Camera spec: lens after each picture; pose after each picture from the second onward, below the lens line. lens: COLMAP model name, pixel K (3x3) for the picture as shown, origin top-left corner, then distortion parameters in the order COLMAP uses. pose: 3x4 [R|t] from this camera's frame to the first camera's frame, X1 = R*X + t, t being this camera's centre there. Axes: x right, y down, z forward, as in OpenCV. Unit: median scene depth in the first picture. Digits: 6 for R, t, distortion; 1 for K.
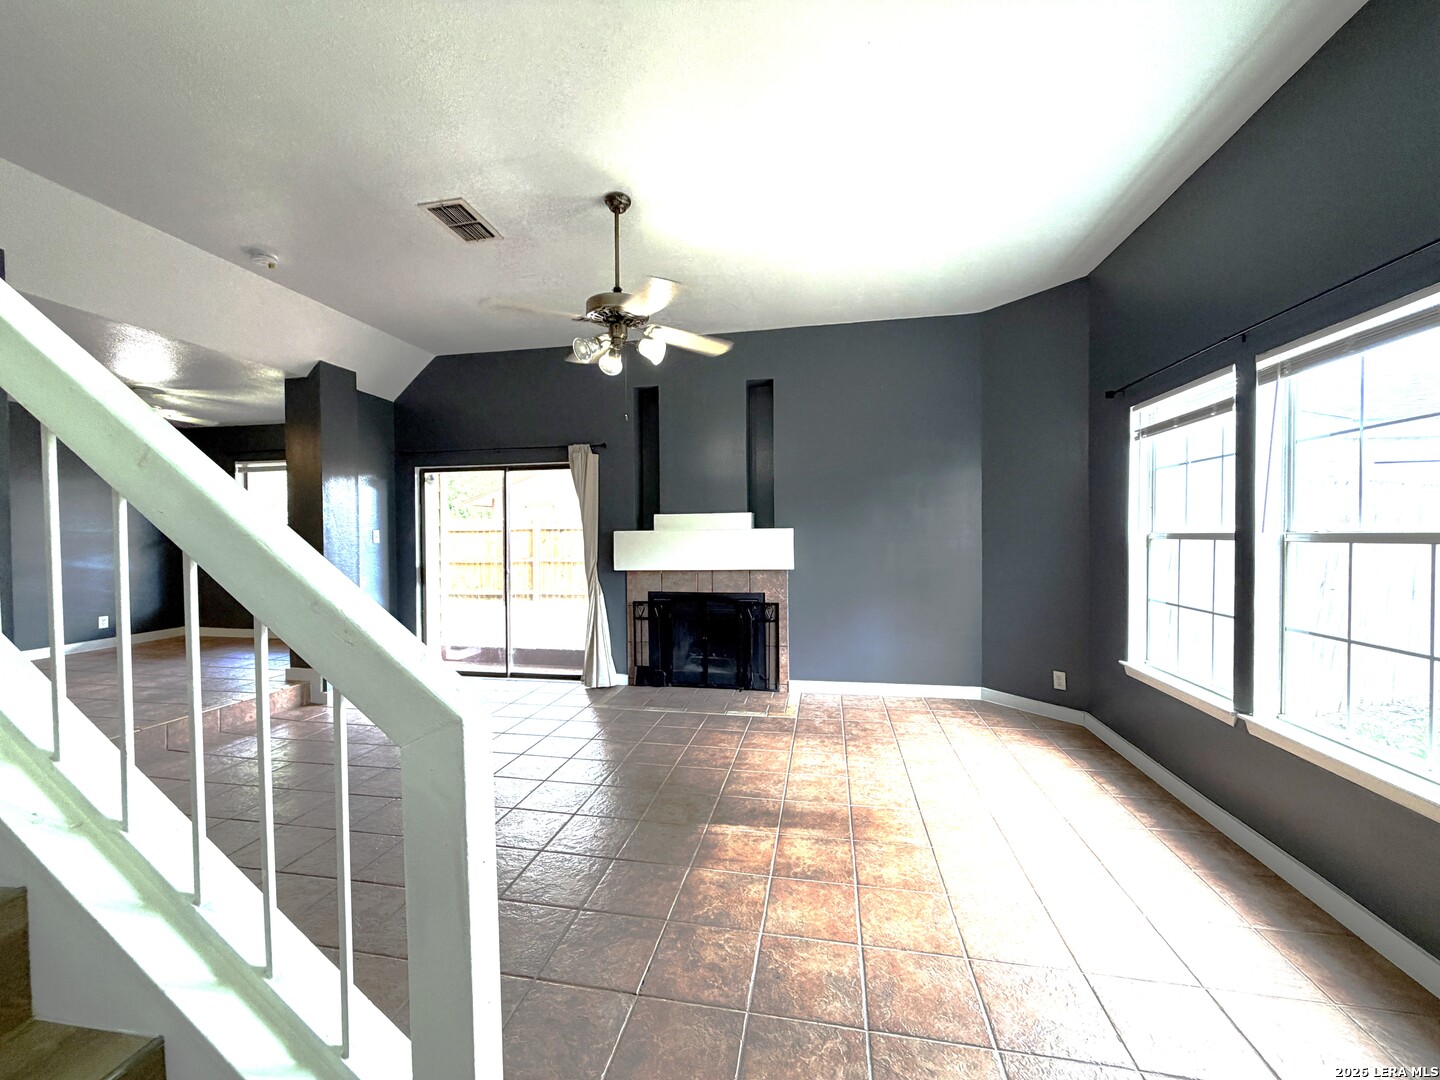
lens RADIAL K [[578.6, 0, 717.1], [0, 578.6, 538.7], [0, 0, 1]] dist [0.003214, -0.000489]
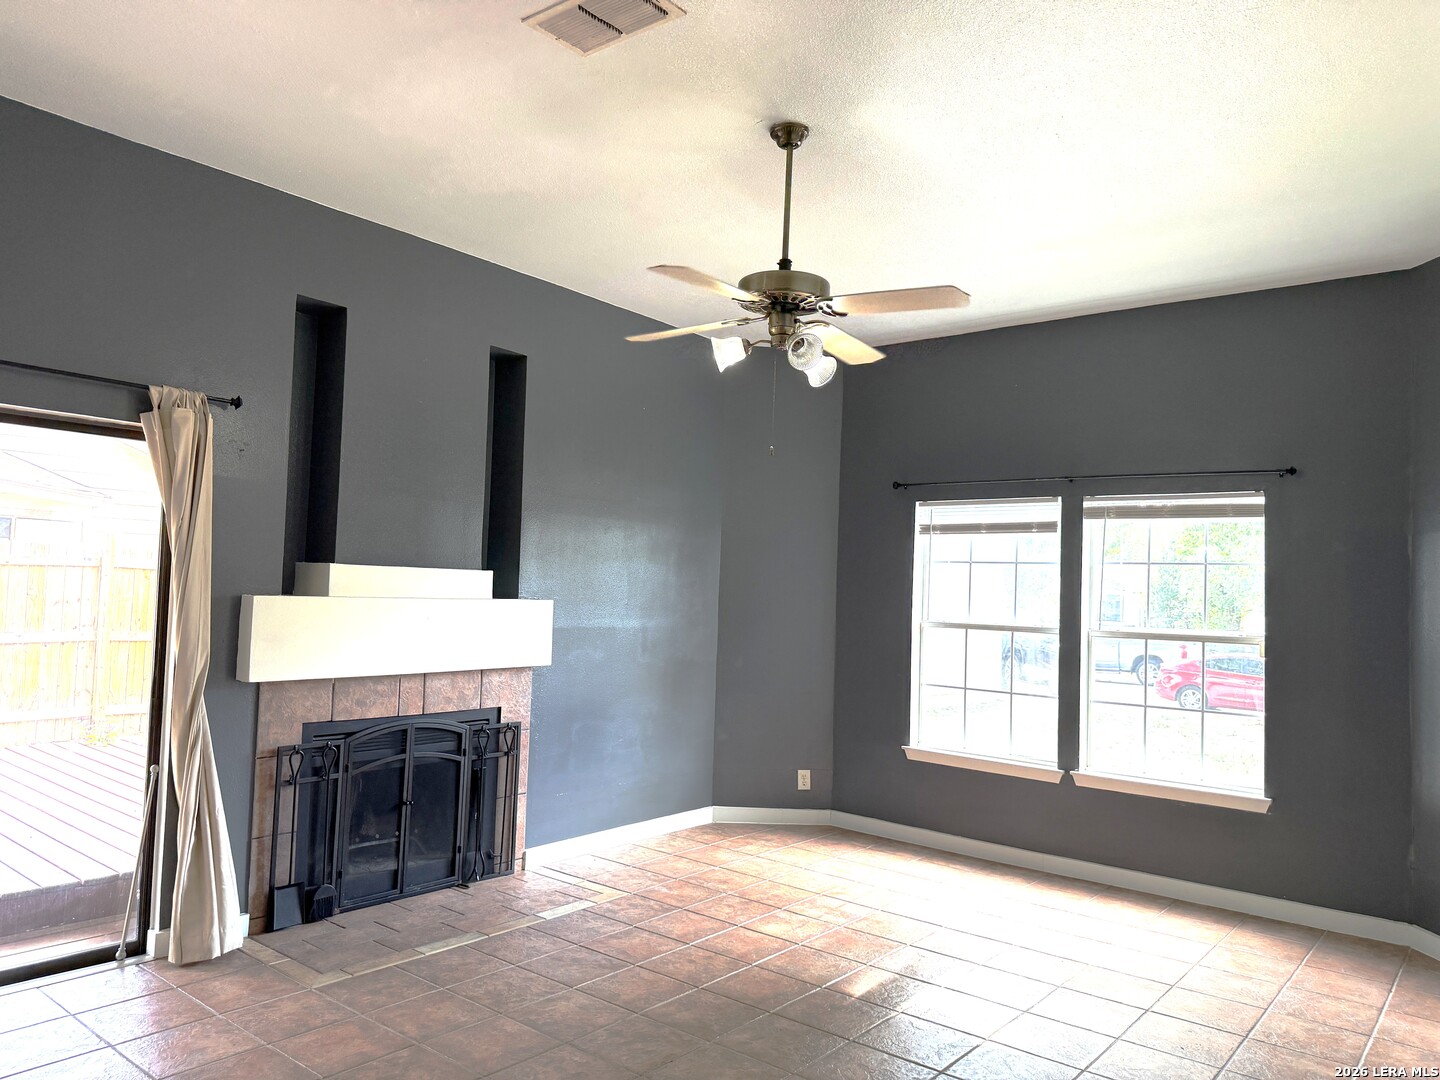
lens RADIAL K [[1004.8, 0, 715.4], [0, 1004.8, 539.1], [0, 0, 1]] dist [0.049031, -0.055995]
pose [[0.471868, 0.076105, 0.878379, -0.815557], [-0.031904, 0.997089, -0.069251, -0.015568], [-0.881092, 0.004653, 0.472922, 0.349978]]
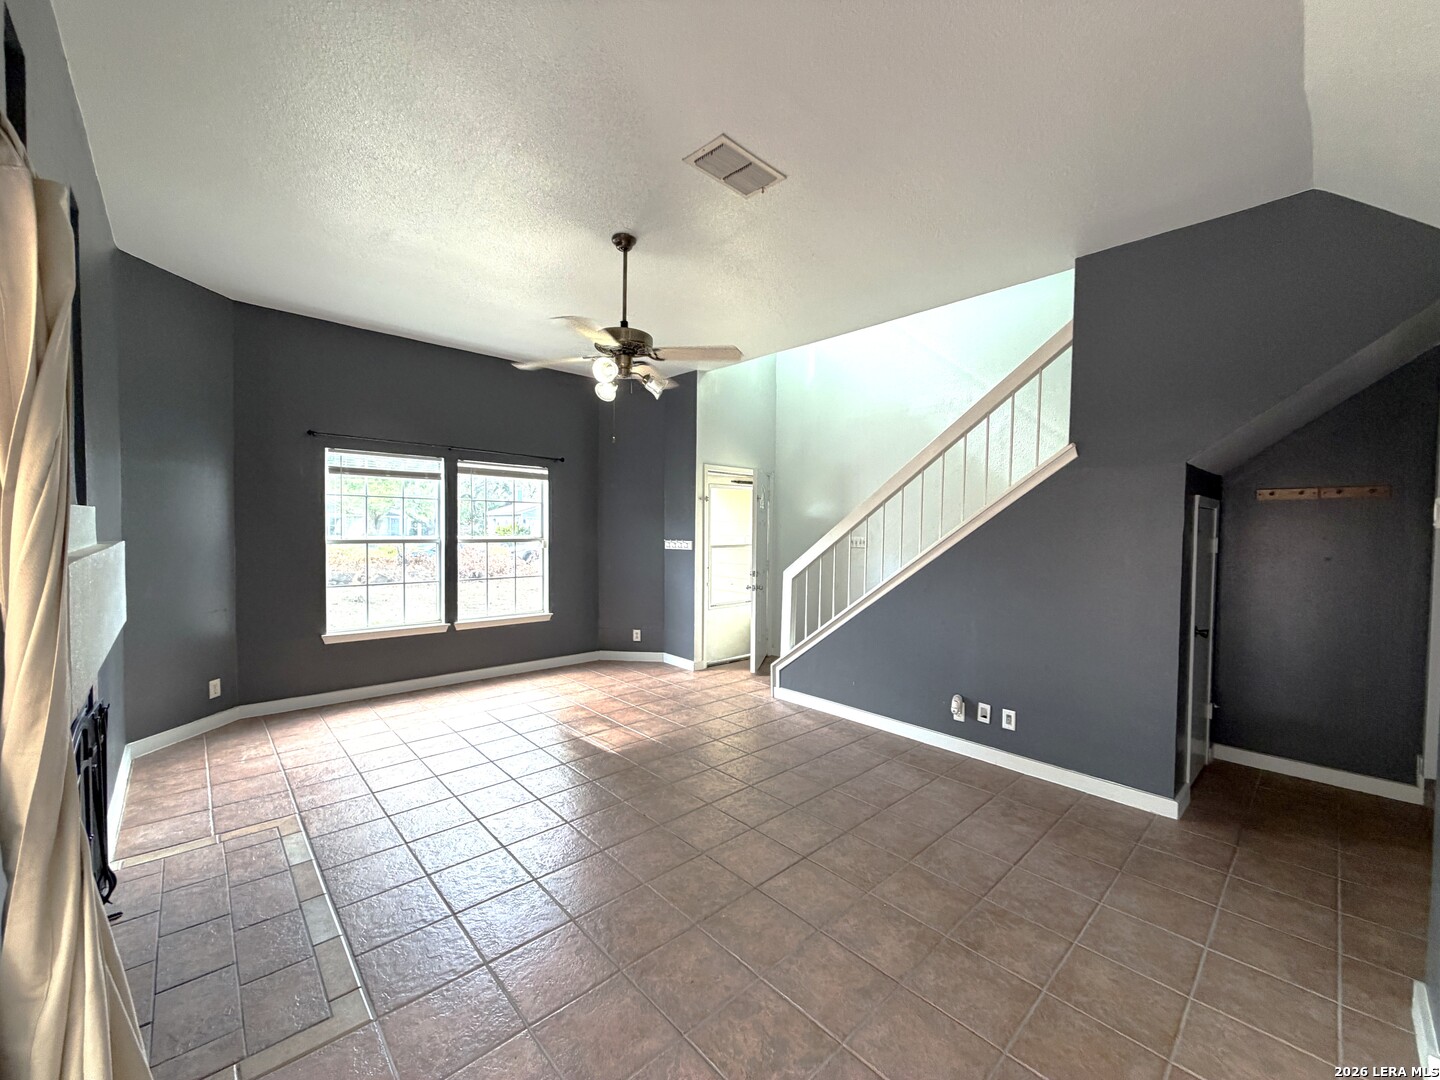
lens RADIAL K [[578.6, 0, 715.2], [0, 578.6, 541.1], [0, 0, 1]] dist [0.003214, -0.000489]
pose [[-0.804770, -0.018259, 0.593306, -0.640626], [-0.001848, 0.999599, 0.028255, -0.036403], [-0.593584, 0.021642, -0.804481, 1.193129]]
